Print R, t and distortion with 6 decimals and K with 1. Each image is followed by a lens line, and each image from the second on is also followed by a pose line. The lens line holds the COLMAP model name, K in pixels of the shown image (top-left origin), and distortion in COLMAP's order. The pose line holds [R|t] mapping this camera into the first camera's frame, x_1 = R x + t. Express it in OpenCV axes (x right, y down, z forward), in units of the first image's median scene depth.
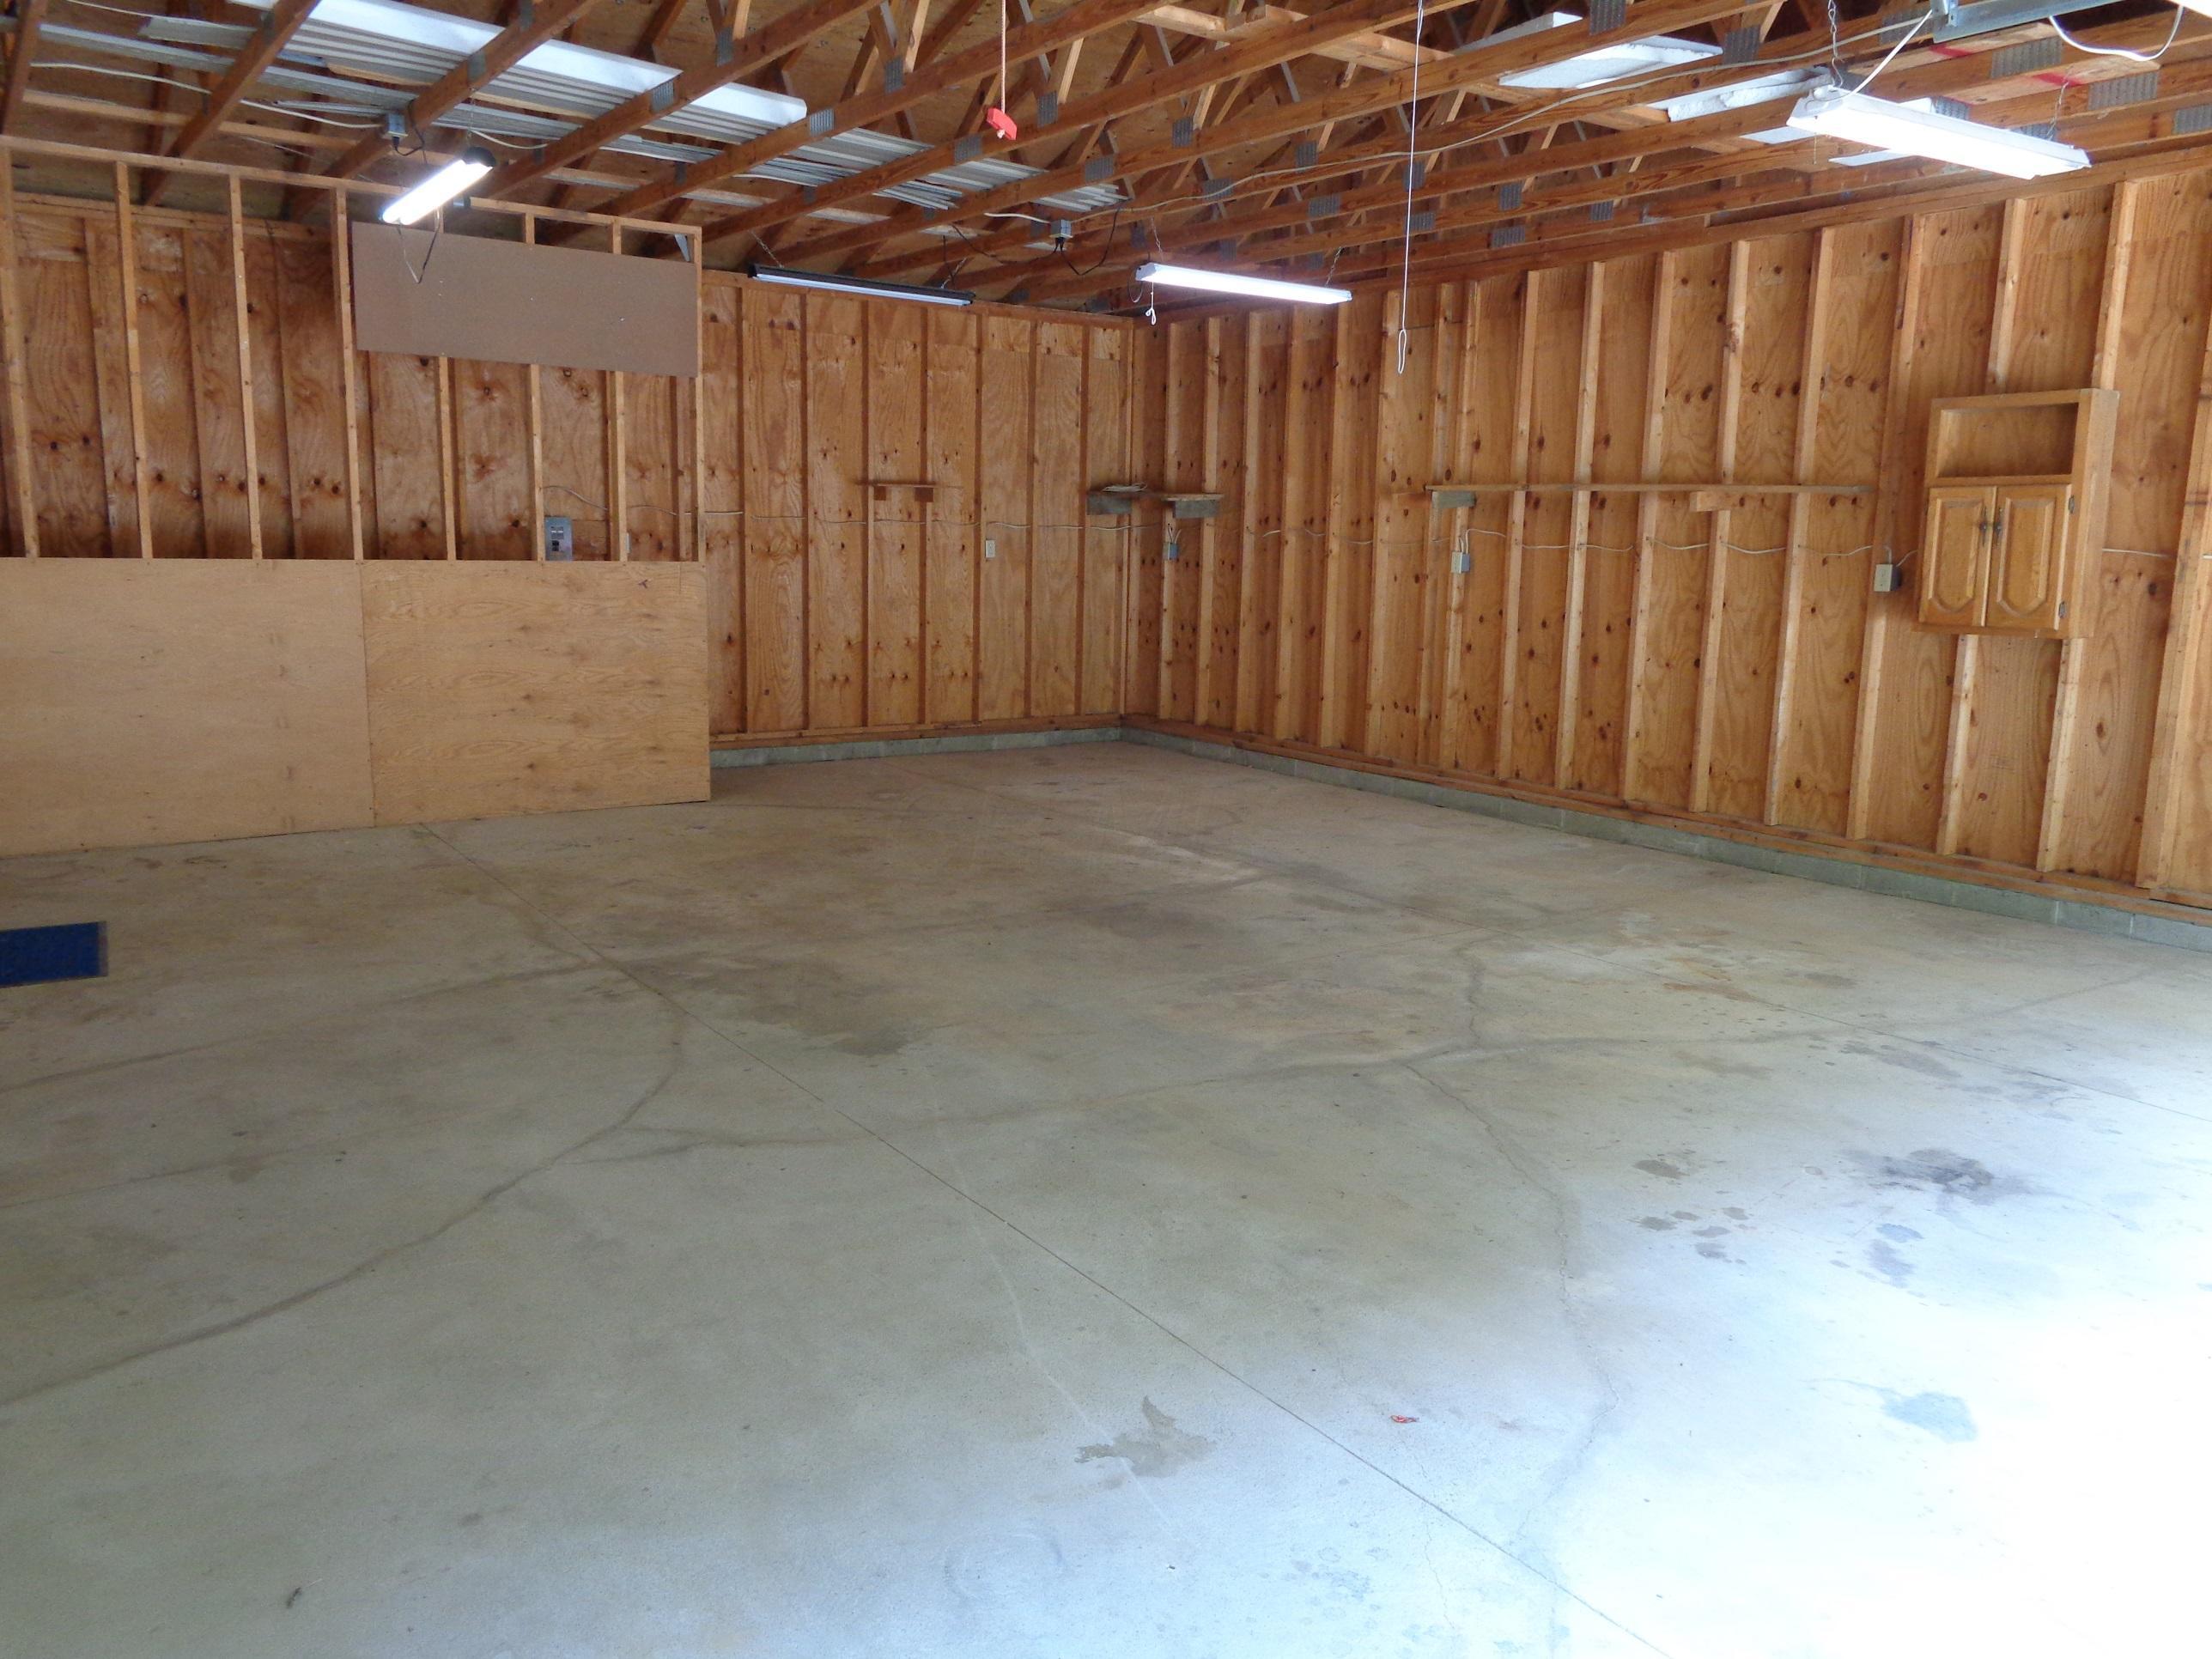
lens RADIAL K [[1664.8, 0, 1103.6], [0, 1664.8, 830.5], [0, 0, 1]] dist [-0.000156, 0.004628]
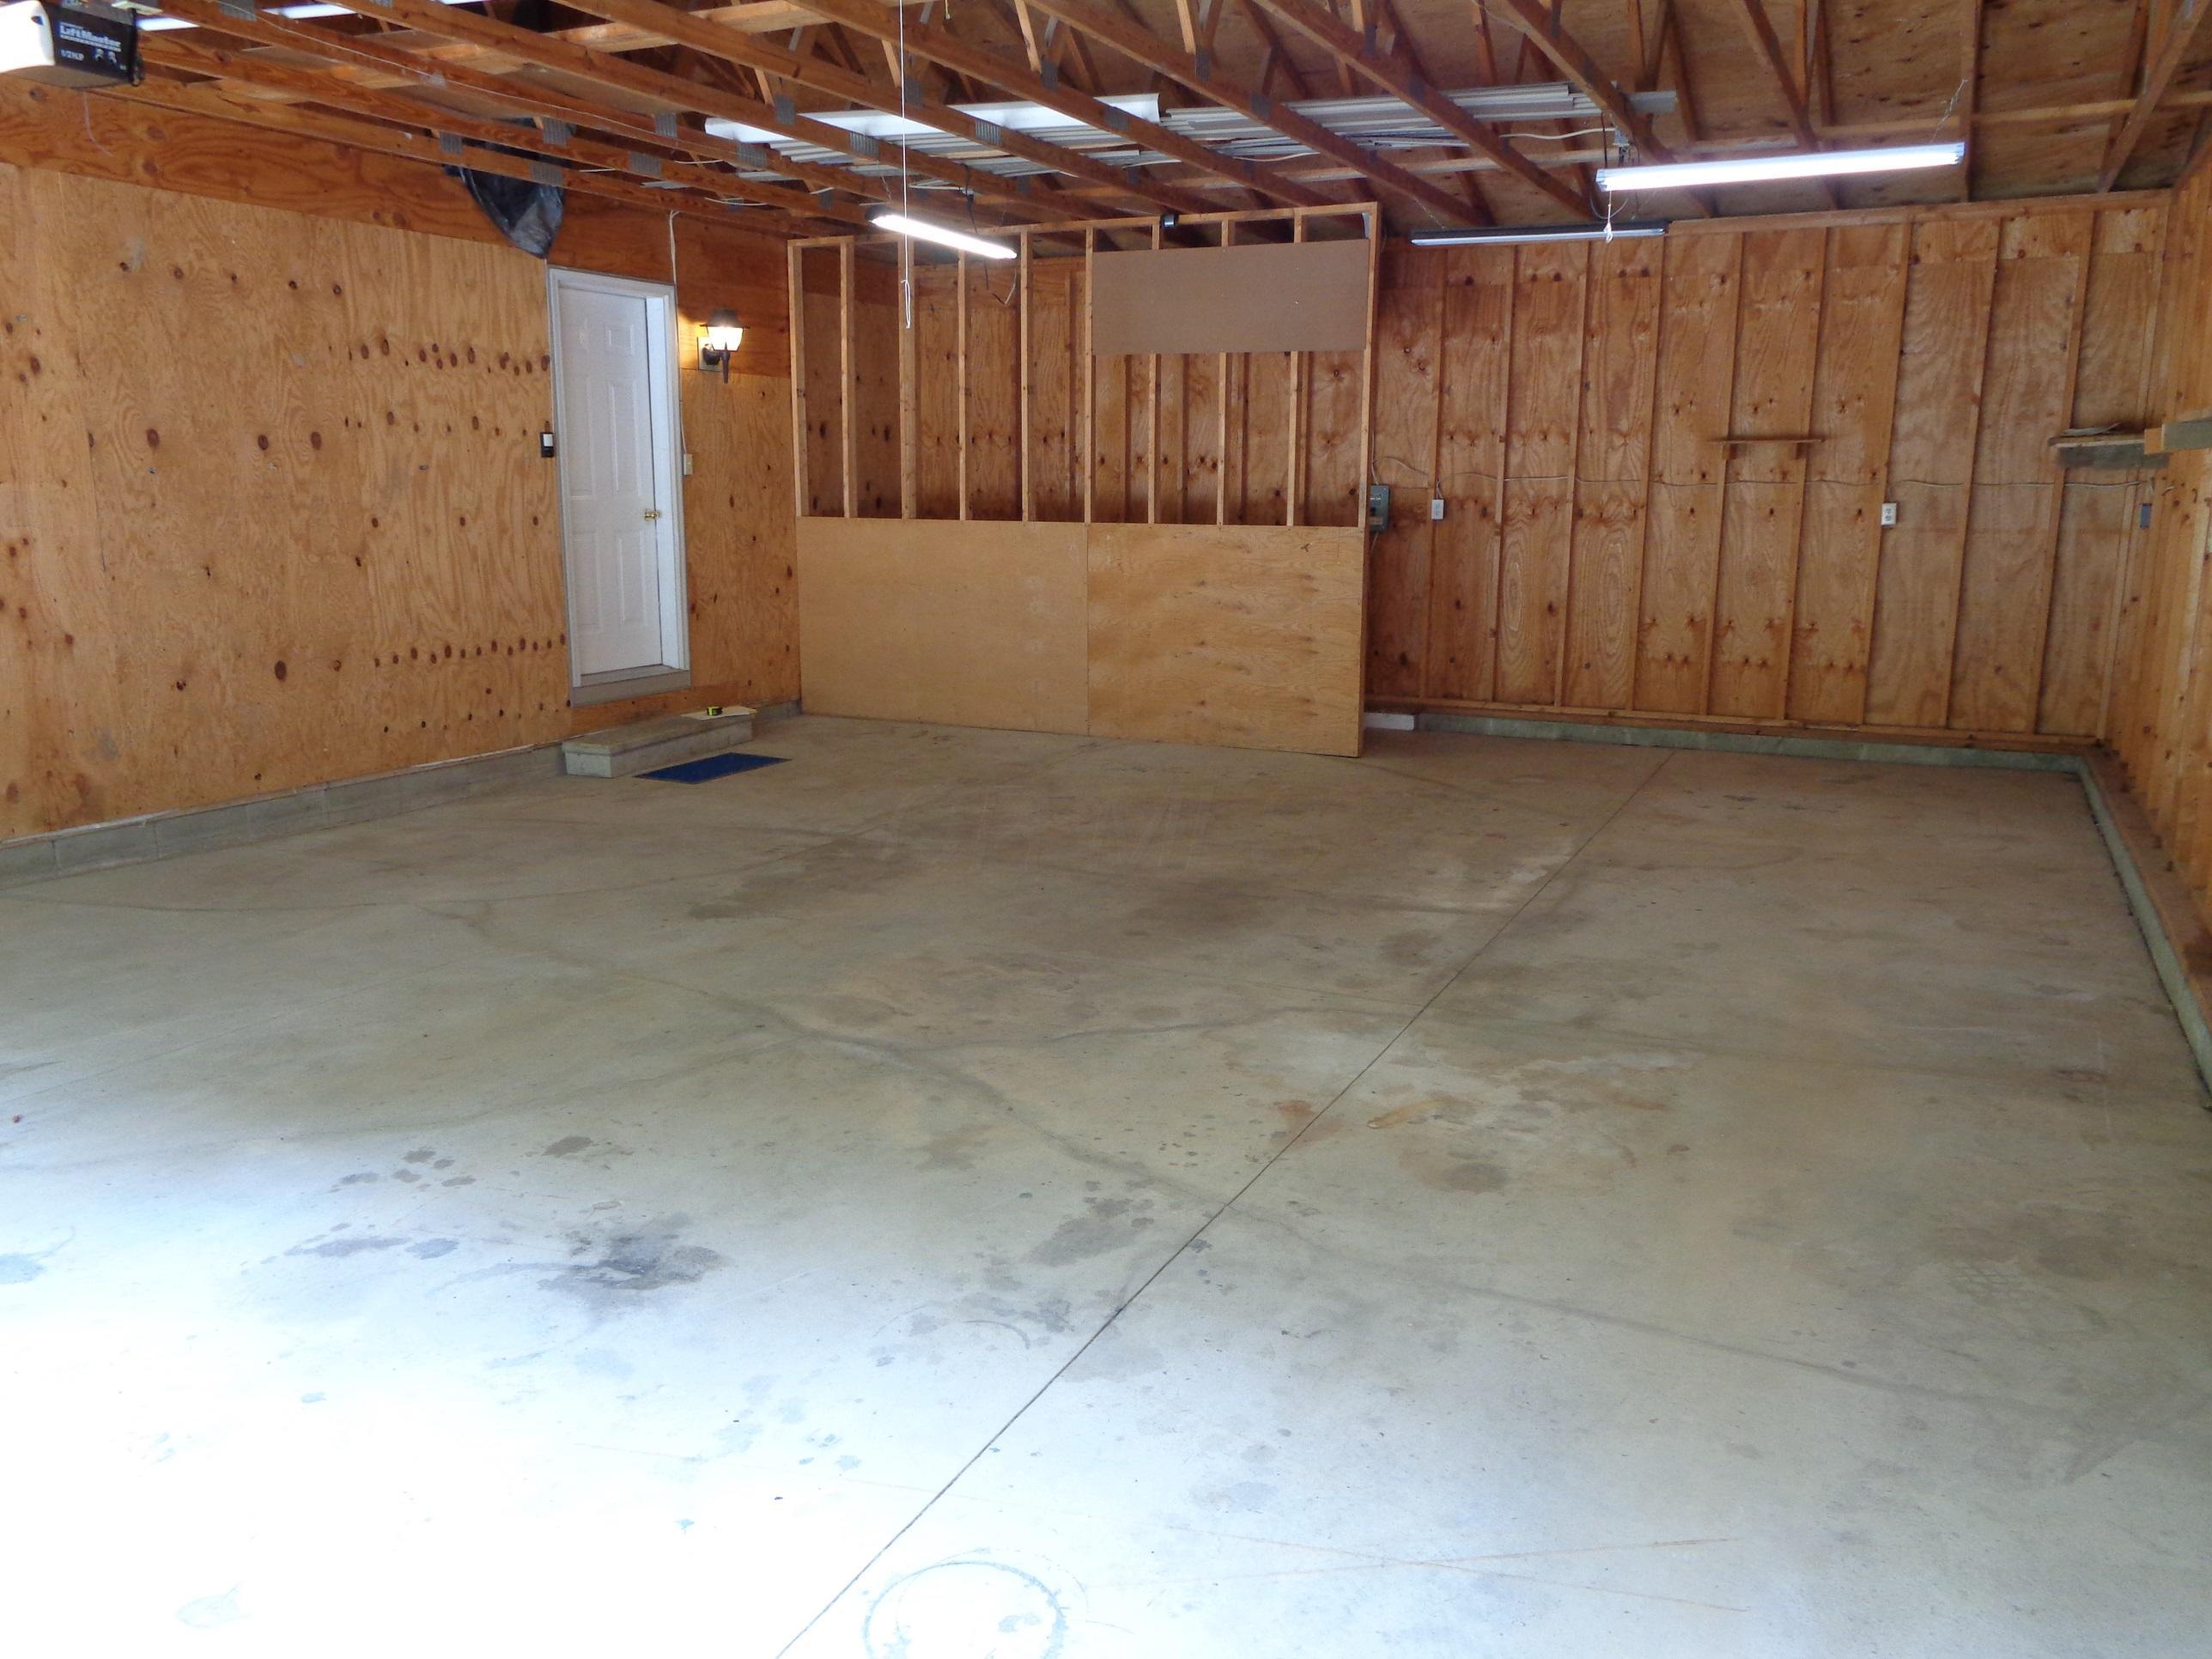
lens RADIAL K [[1664.8, 0, 1105.1], [0, 1664.8, 822.3], [0, 0, 1]] dist [-0.000156, 0.004628]
pose [[0.468295, 0.160952, -0.868789, 0.943225], [-0.147505, 0.983711, 0.102735, -0.096195], [0.871173, 0.080041, 0.484408, 0.565233]]
